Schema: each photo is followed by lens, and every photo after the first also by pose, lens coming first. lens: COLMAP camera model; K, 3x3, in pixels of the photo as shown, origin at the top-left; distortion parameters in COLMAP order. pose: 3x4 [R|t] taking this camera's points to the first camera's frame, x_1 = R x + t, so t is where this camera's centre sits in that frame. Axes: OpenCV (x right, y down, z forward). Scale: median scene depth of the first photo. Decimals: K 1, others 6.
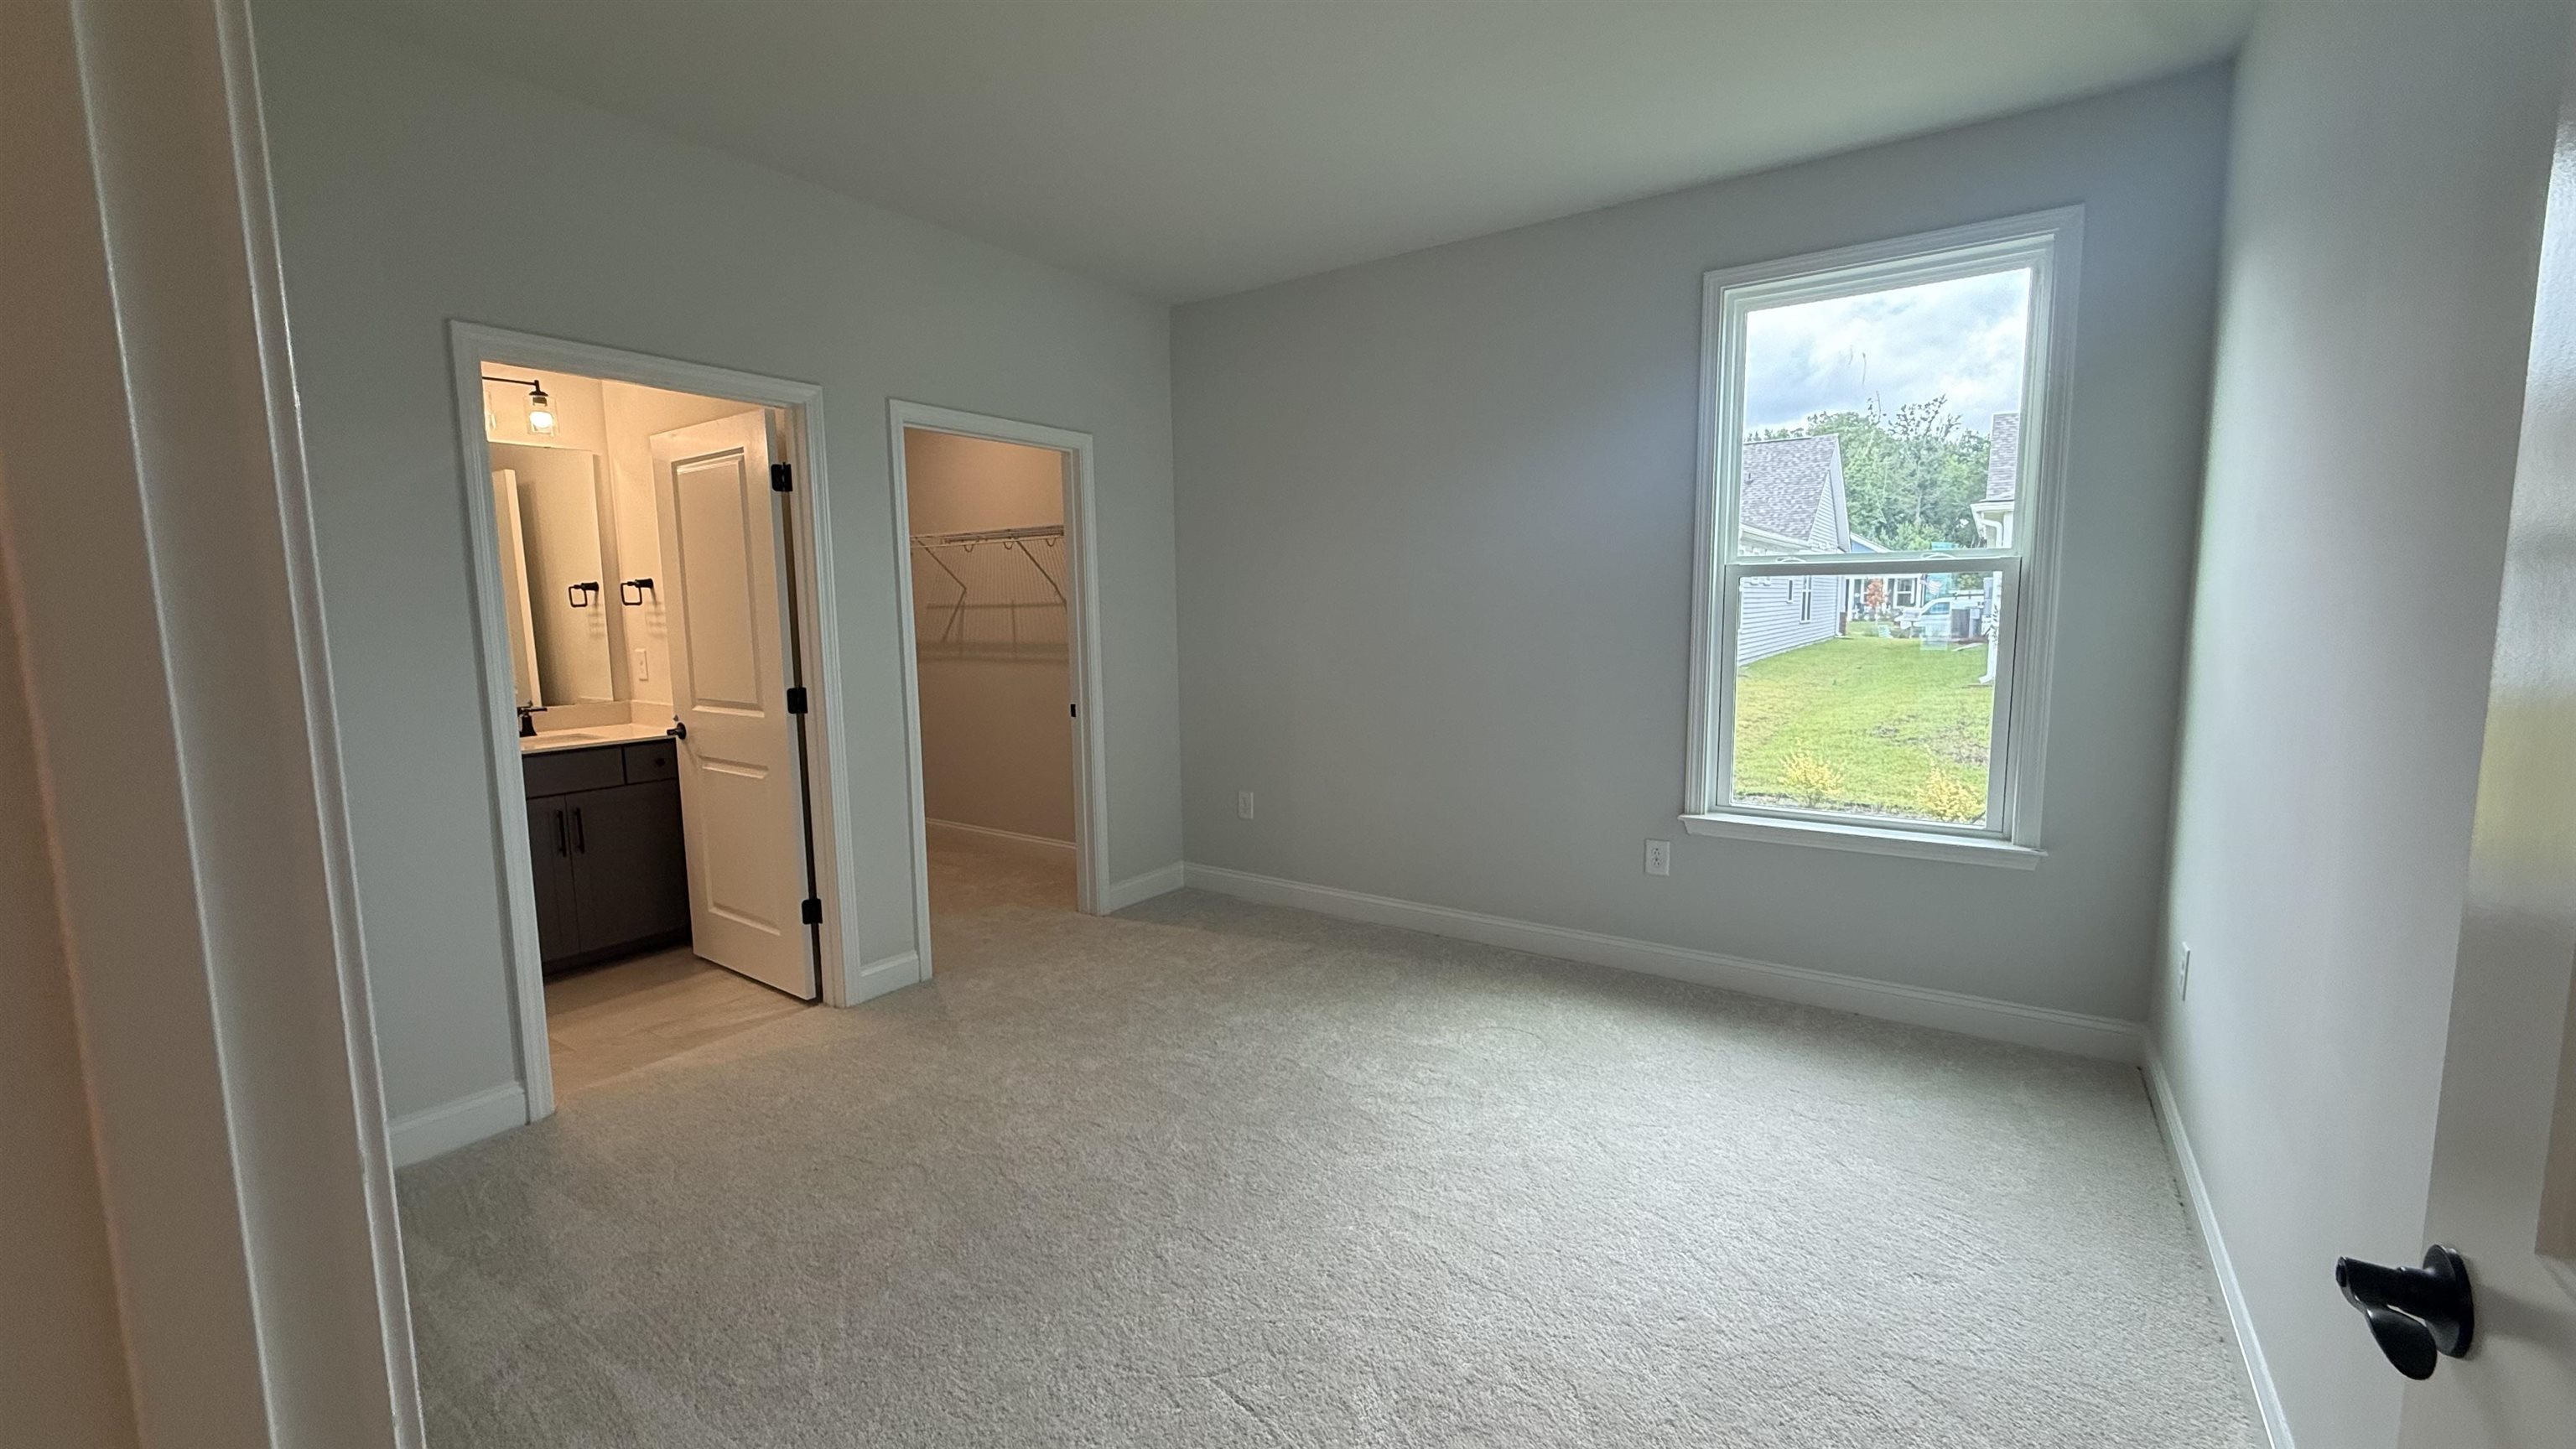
lens RADIAL K [[1023.7, 0, 1288.0], [0, 1023.7, 724.5], [0, 0, 1]] dist [0.000099, 0.000123]
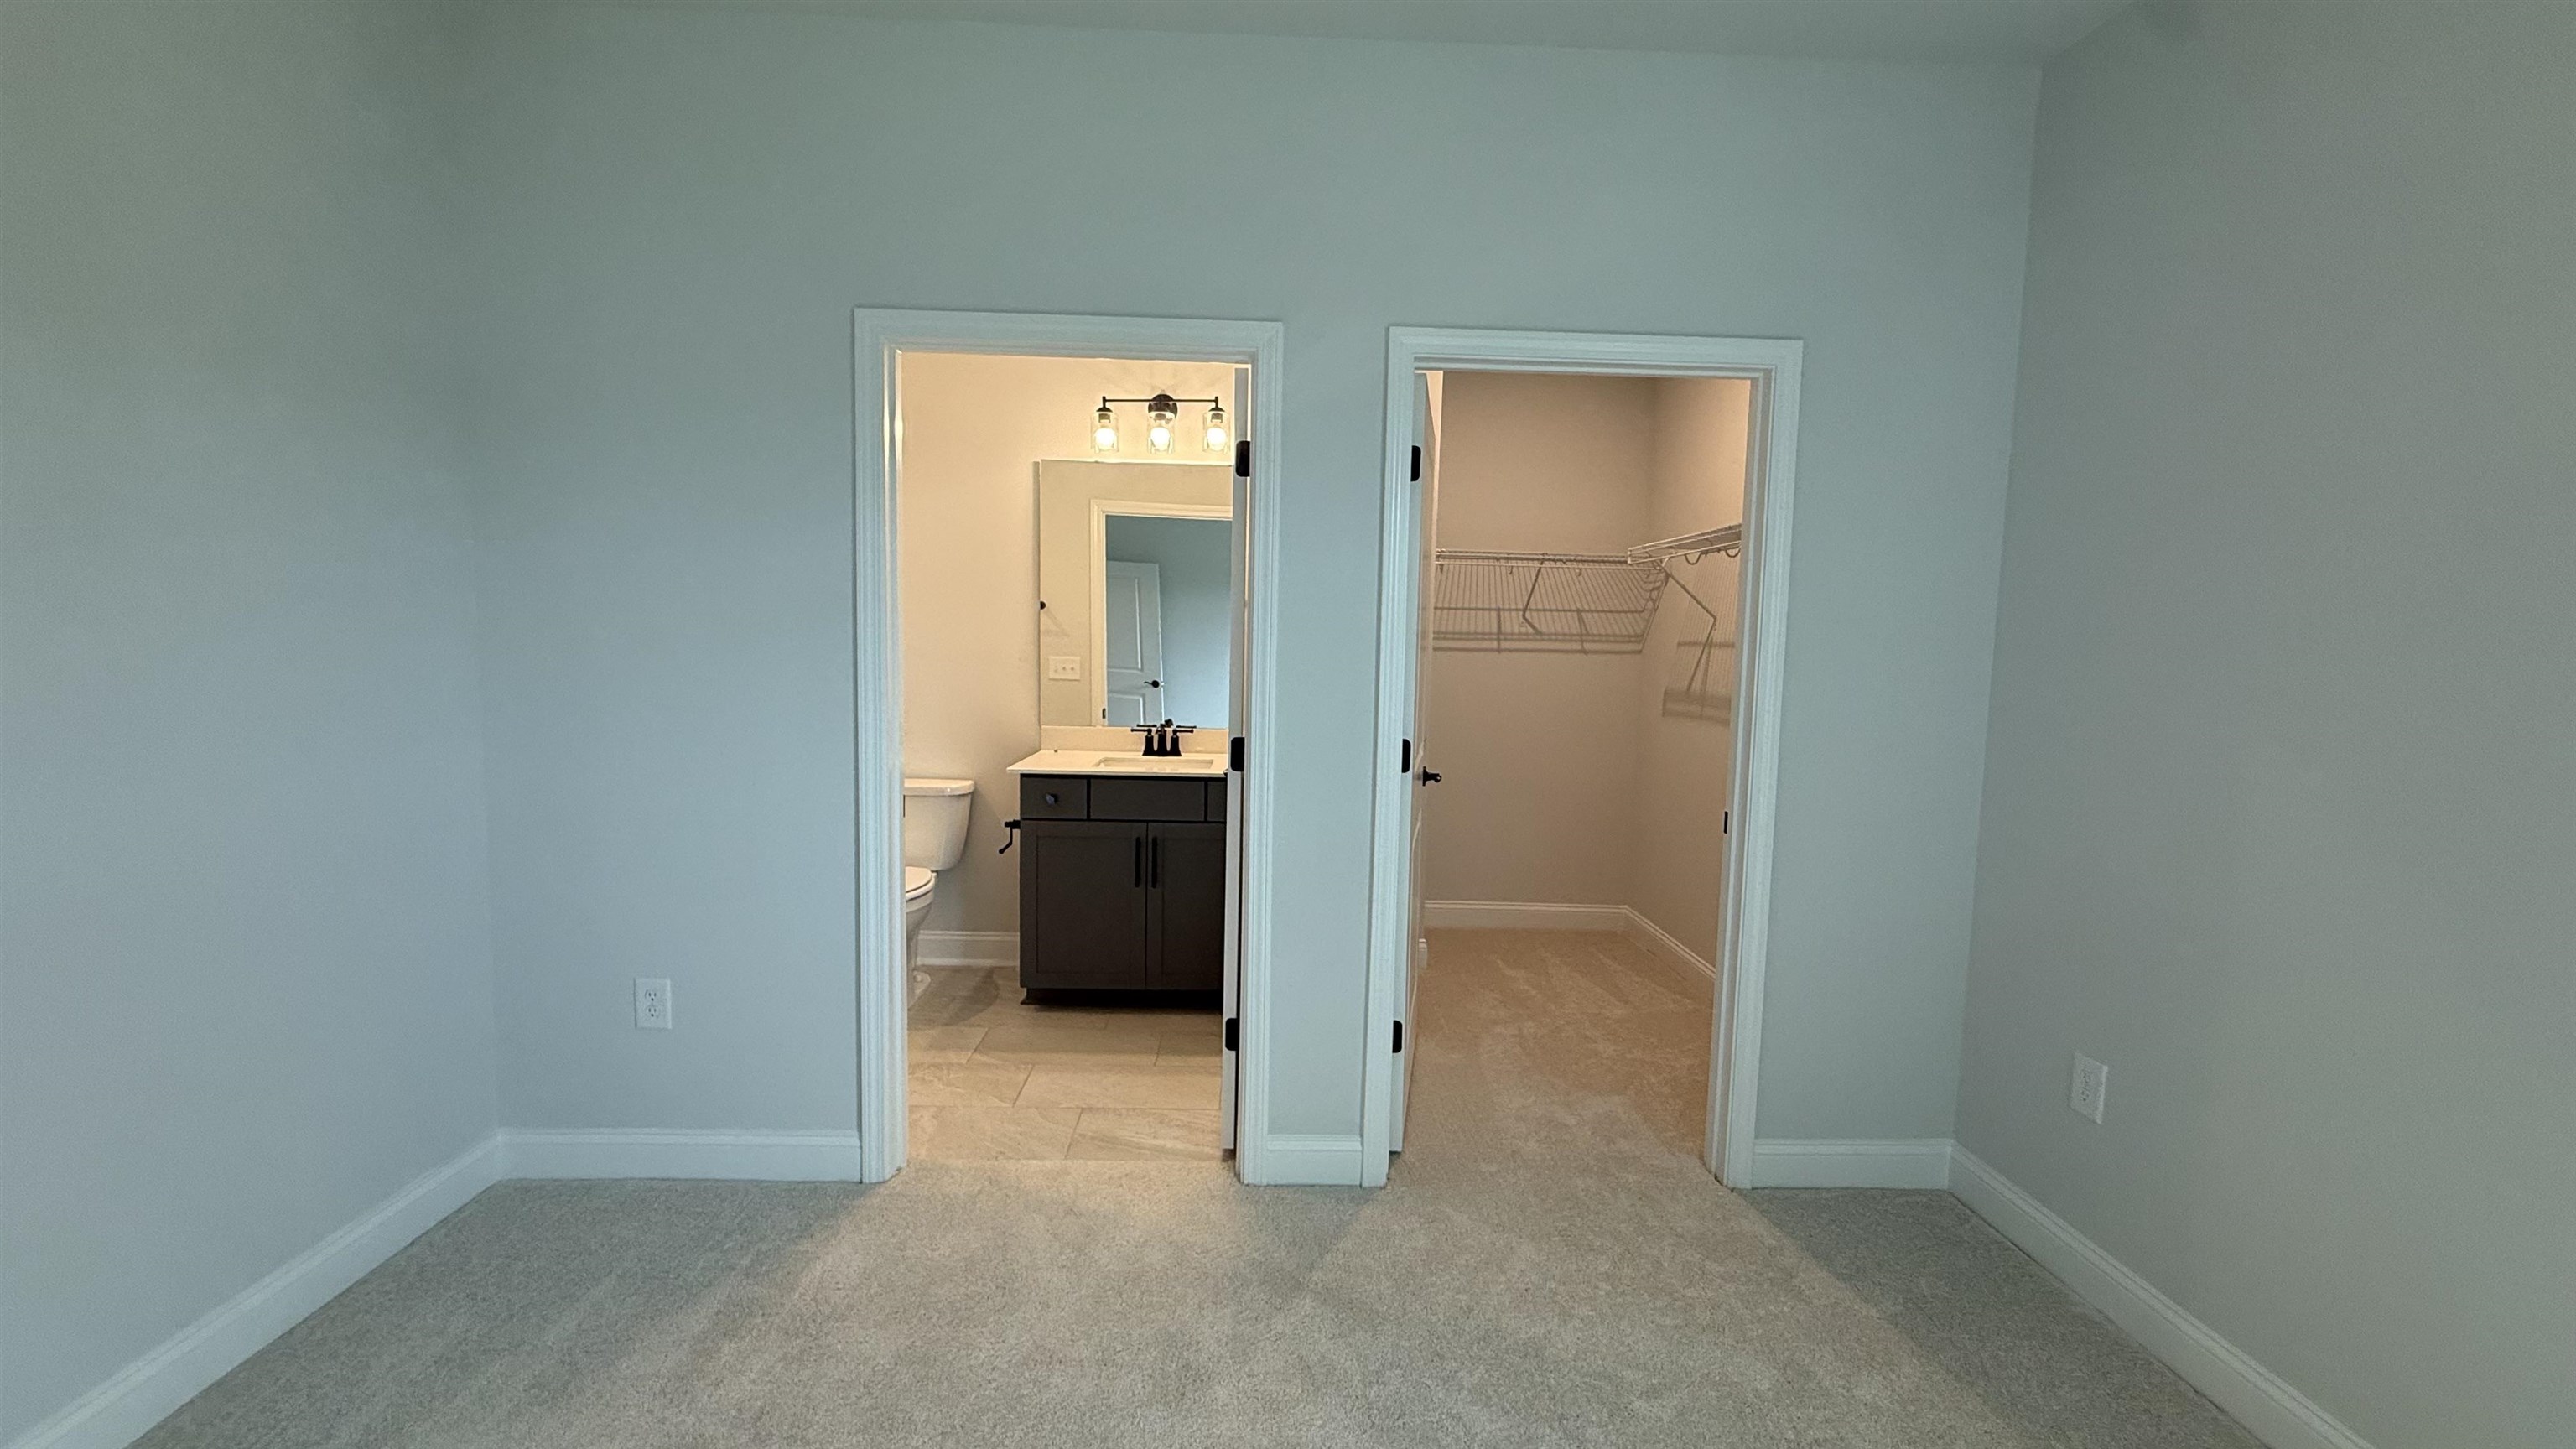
lens RADIAL K [[1023.7, 0, 1288.0], [0, 1023.7, 724.5], [0, 0, 1]] dist [0.000099, 0.000123]
pose [[0.587410, 0.094527, -0.803750, 0.112058], [-0.126161, 0.991709, 0.024429, -0.053698], [0.799396, 0.087052, 0.594465, 0.461977]]
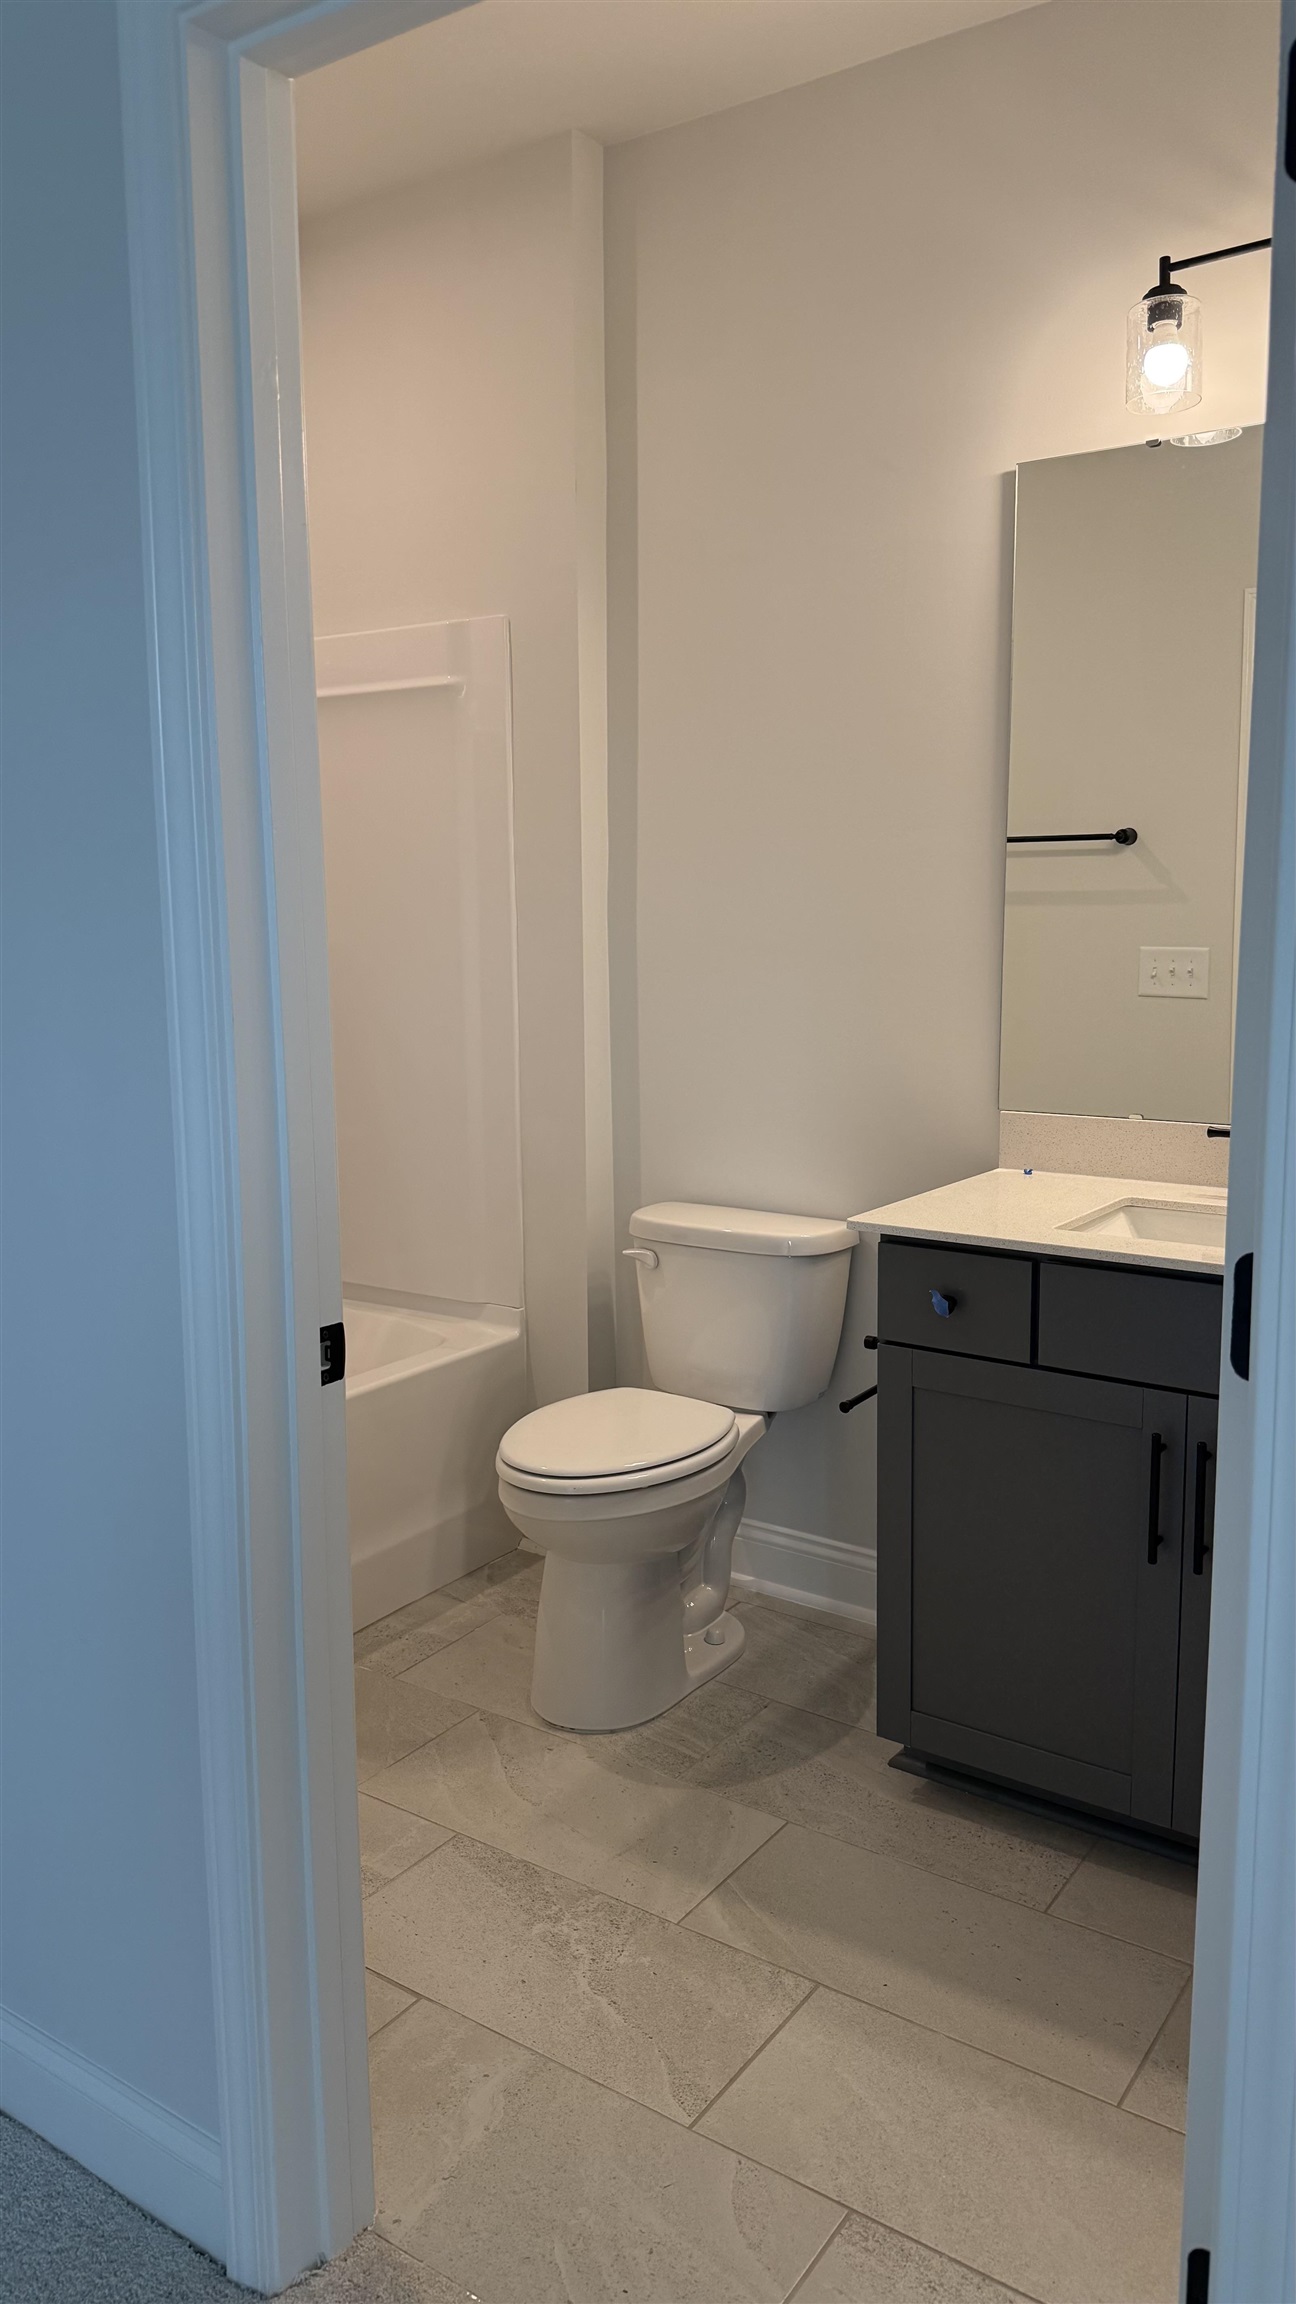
lens RADIAL K [[1623.9, 0, 648.0], [0, 1623.9, 1152.0], [0, 0, 1]] dist [0.108307, -0.133961]
pose [[-0.010190, 0.159007, -0.987225, -0.141602], [-0.108279, 0.981295, 0.159170, -0.073446], [0.994068, 0.108518, 0.007218, 0.703778]]
